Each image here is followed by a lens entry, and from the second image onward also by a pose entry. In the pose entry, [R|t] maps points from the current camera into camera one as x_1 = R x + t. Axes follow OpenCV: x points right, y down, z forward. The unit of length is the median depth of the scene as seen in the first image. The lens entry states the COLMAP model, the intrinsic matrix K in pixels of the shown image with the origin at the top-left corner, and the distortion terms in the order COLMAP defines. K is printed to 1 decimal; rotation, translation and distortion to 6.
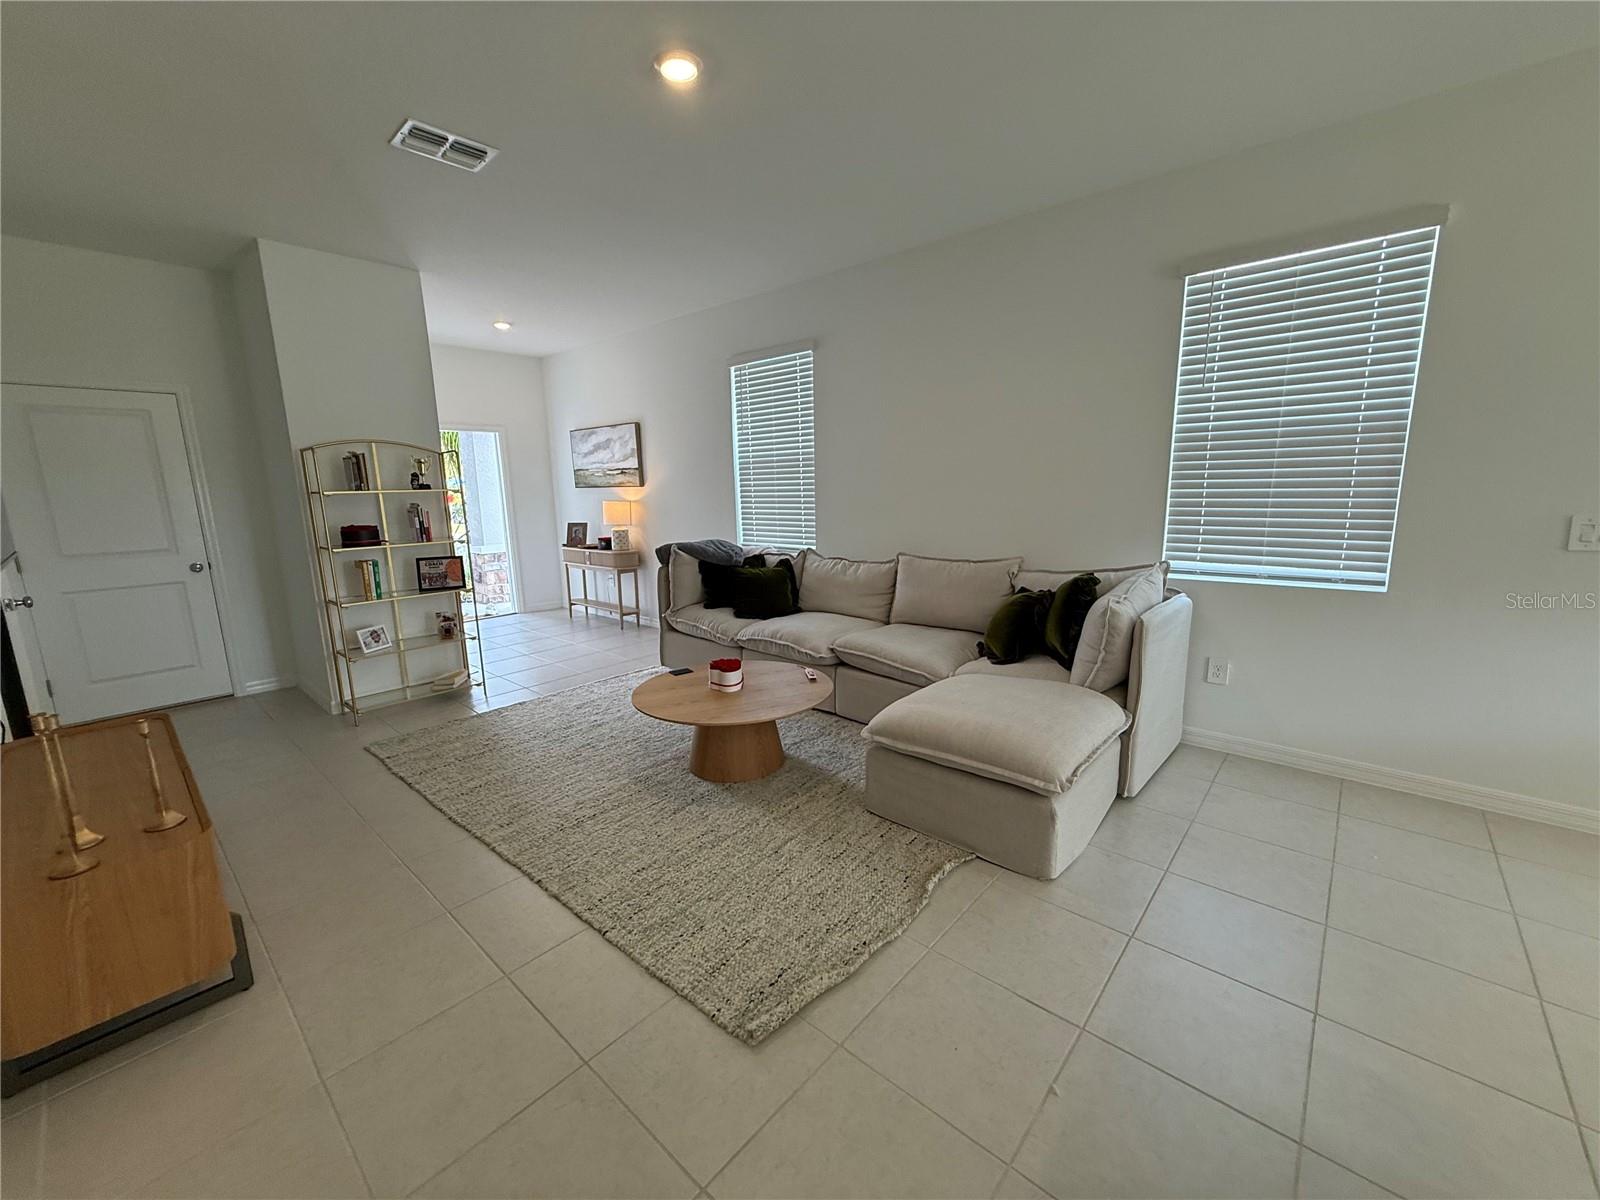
lens RADIAL K [[636.1, 0, 797.9], [0, 636.1, 600.8], [0, 0, 1]] dist [0.002234, -0.000324]
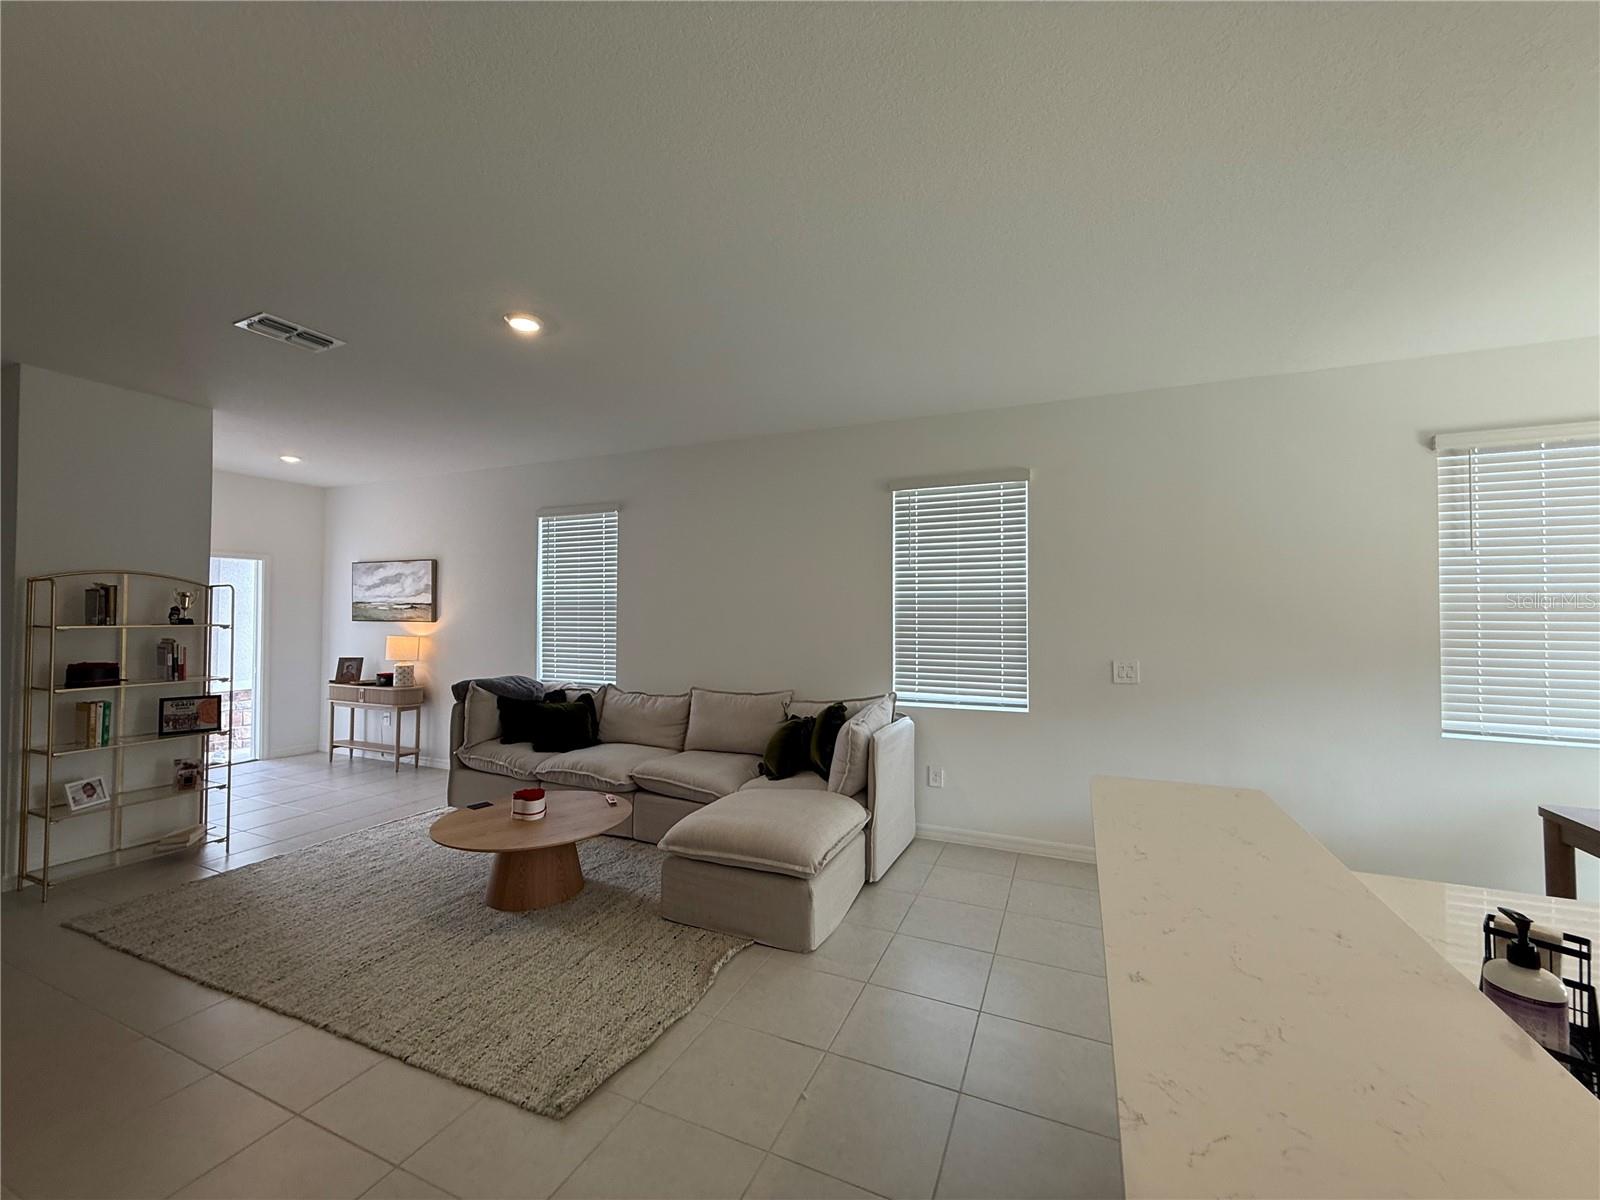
lens RADIAL K [[636.1, 0, 796.3], [0, 636.1, 601.8], [0, 0, 1]] dist [0.002234, -0.000324]
pose [[0.951514, 0.031664, 0.305970, -0.024480], [0.031501, 0.979428, -0.199318, 0.010785], [-0.305987, 0.199292, 0.930943, -0.206285]]
